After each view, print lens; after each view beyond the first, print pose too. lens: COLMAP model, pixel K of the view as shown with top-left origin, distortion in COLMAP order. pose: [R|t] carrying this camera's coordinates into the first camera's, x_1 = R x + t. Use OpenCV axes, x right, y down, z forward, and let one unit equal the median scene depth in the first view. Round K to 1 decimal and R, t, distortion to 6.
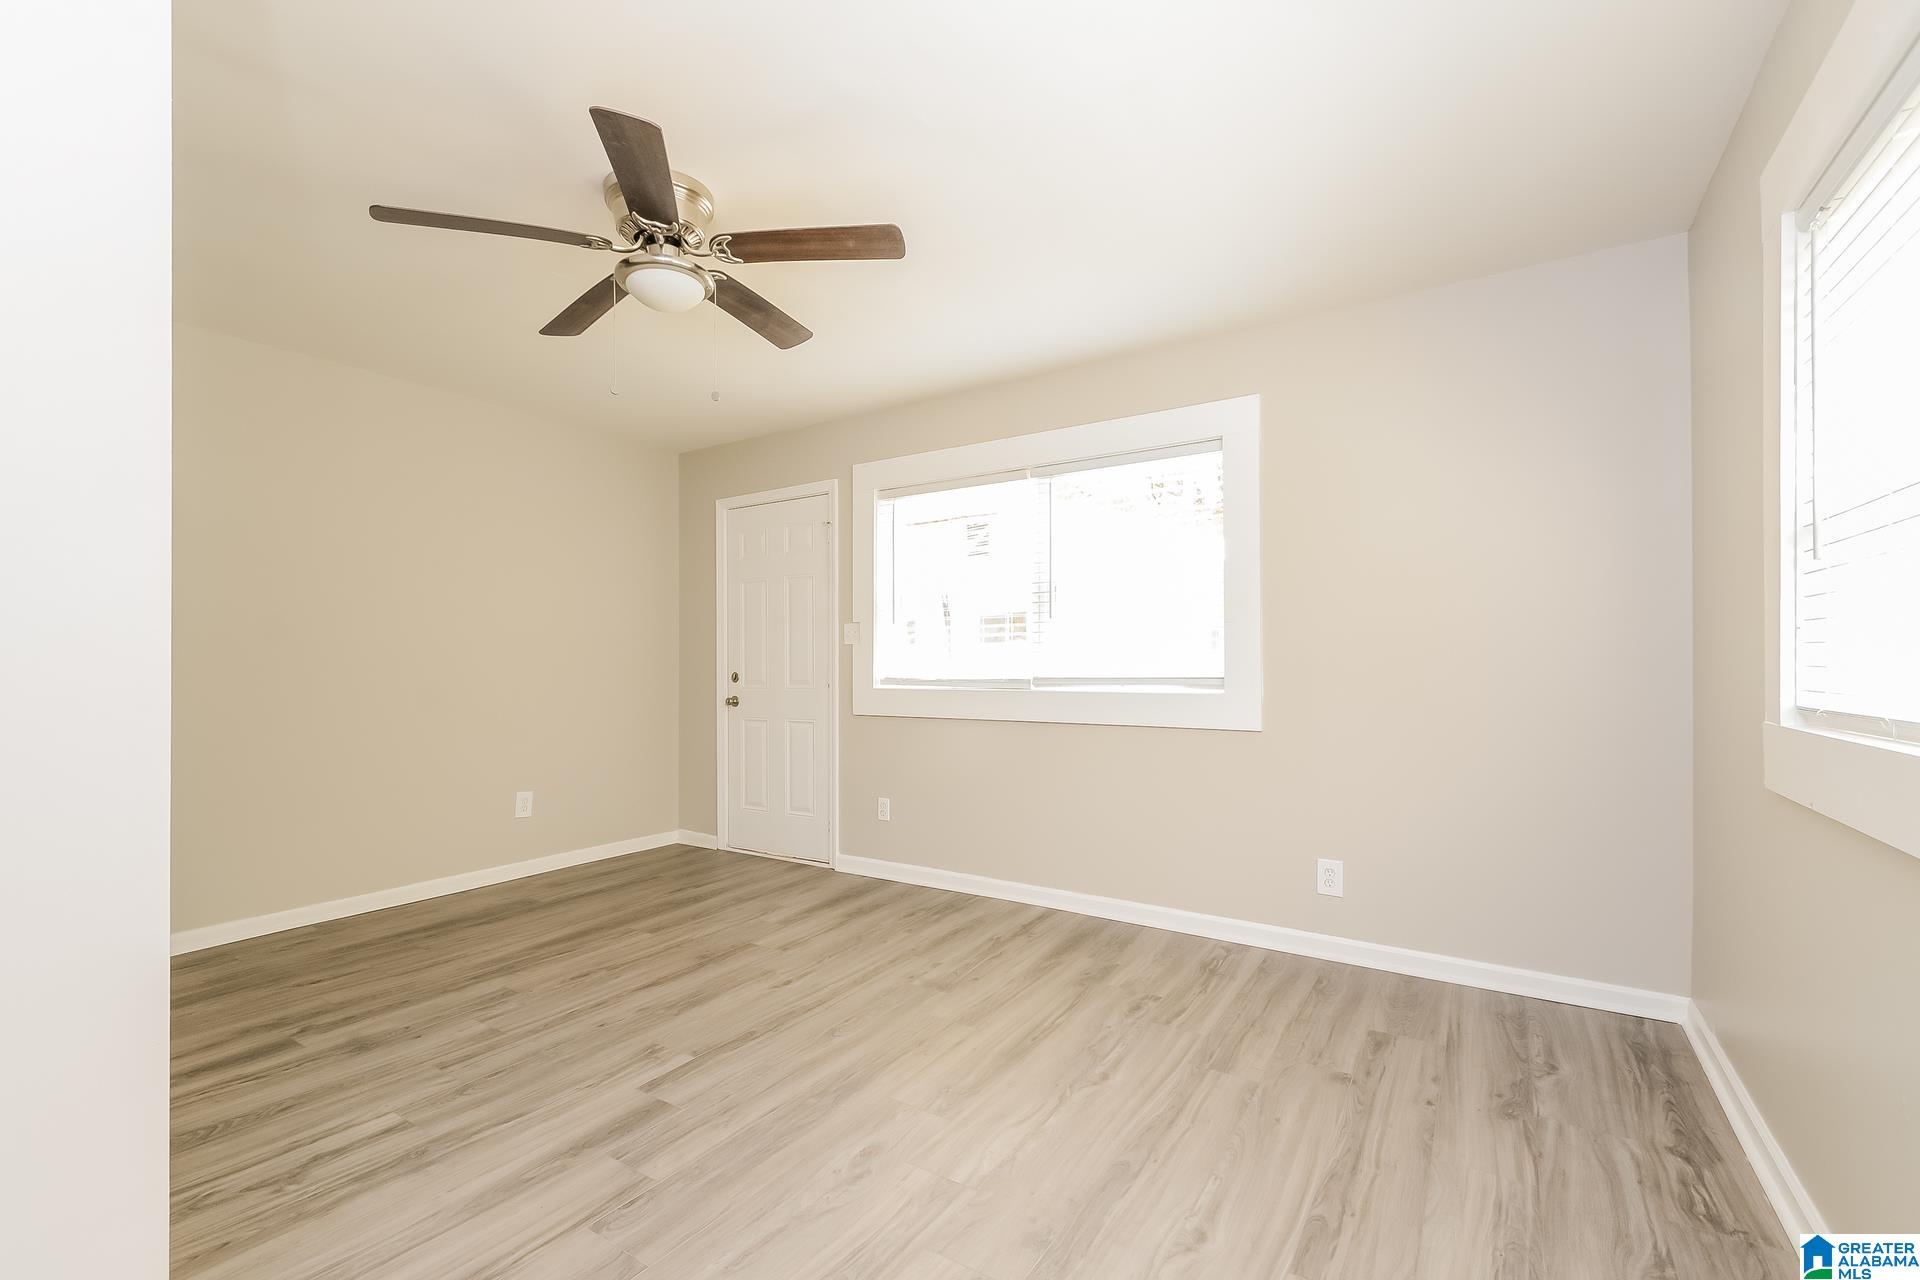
lens RADIAL K [[823.8, 0, 961.6], [0, 823.8, 660.2], [0, 0, 1]] dist [0.000228, -0.000012]
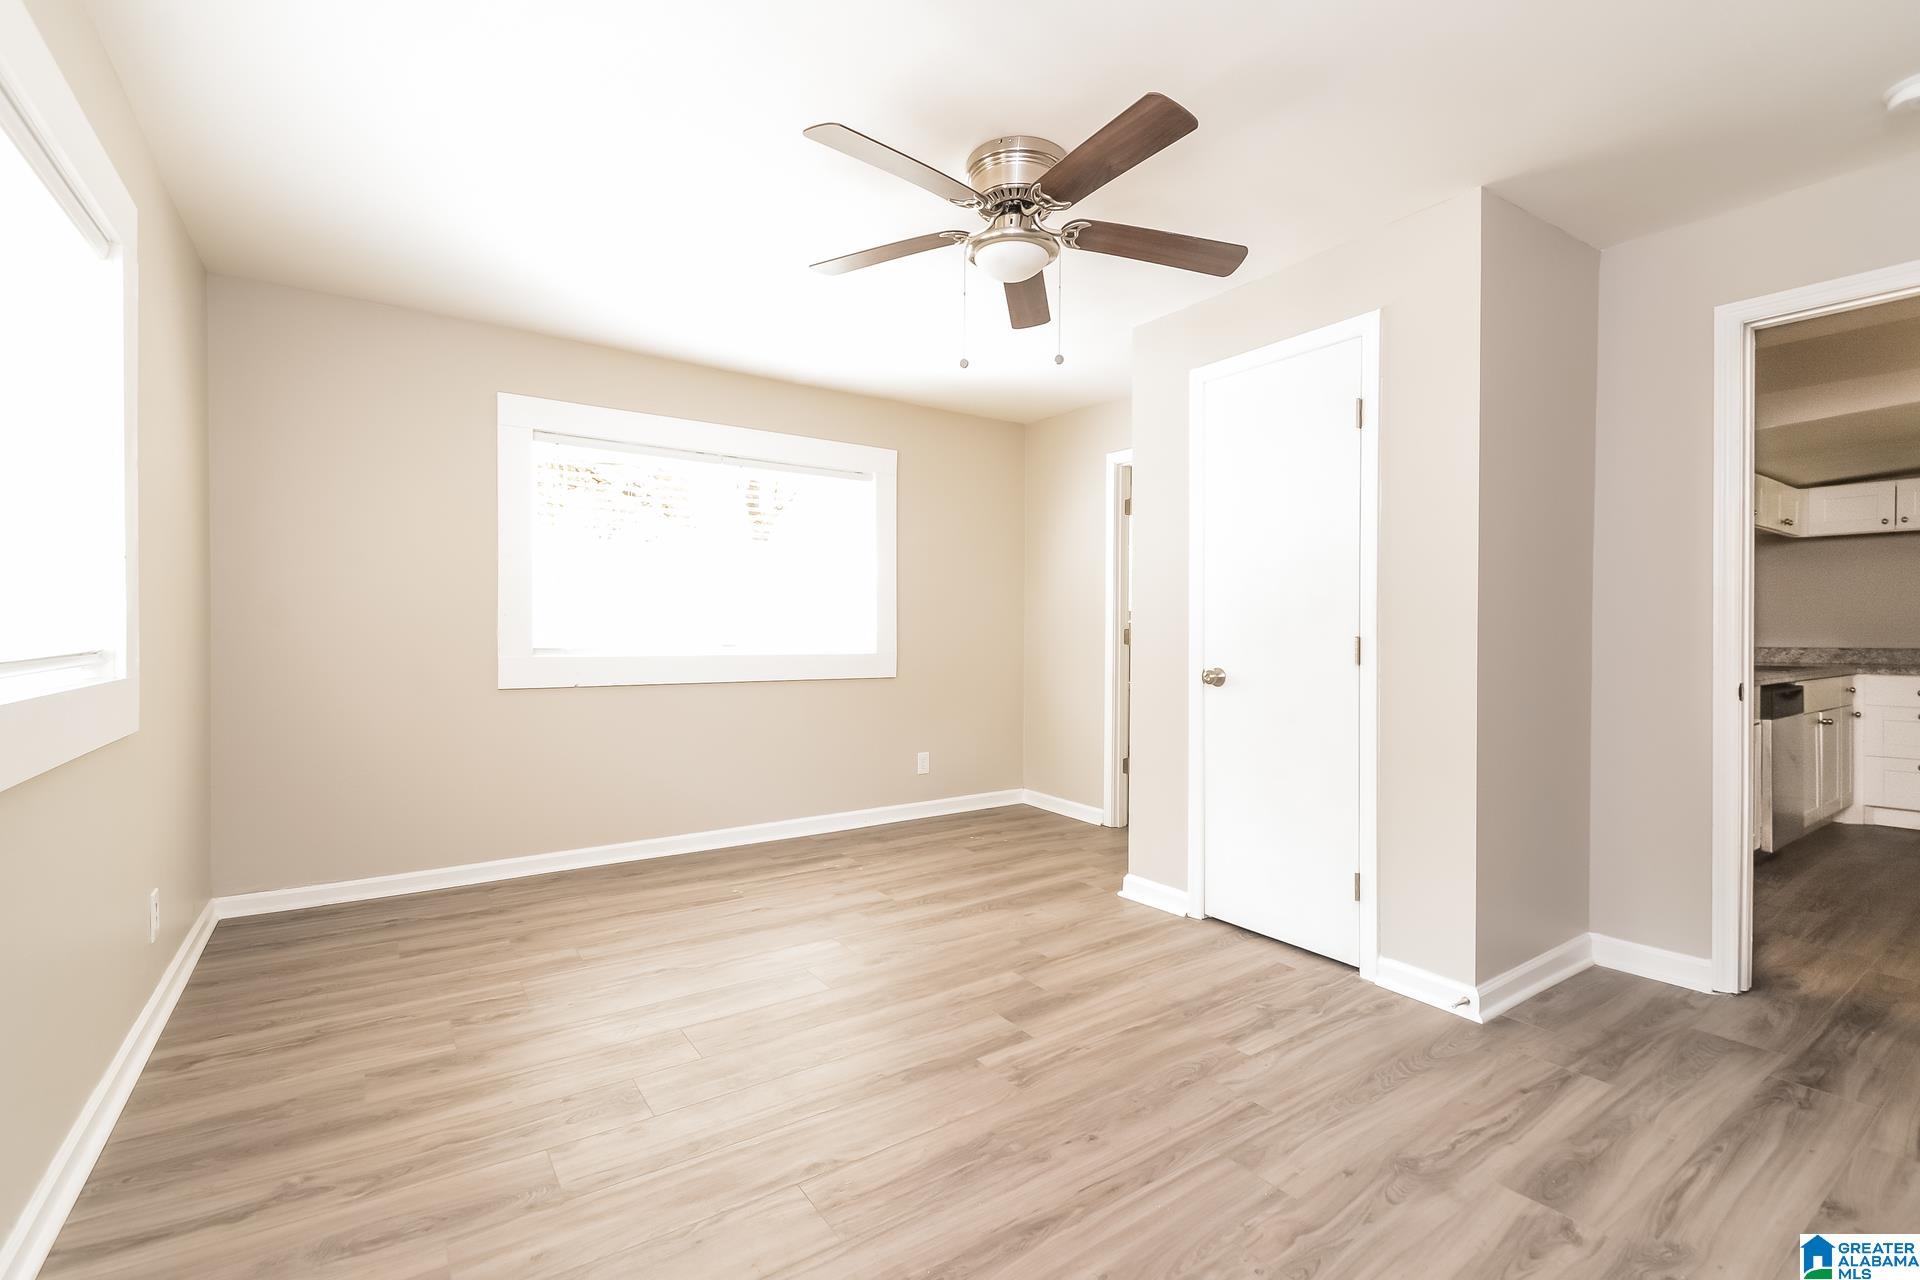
lens RADIAL K [[849.4, 0, 960.0], [0, 849.4, 640.0], [0, 0, 1]] dist [0.000238, 0.000036]
pose [[-0.923924, -0.011263, 0.382409, -0.683097], [-0.010234, 0.999936, 0.004725, 0.013769], [-0.382438, 0.000451, -0.923981, 1.936839]]
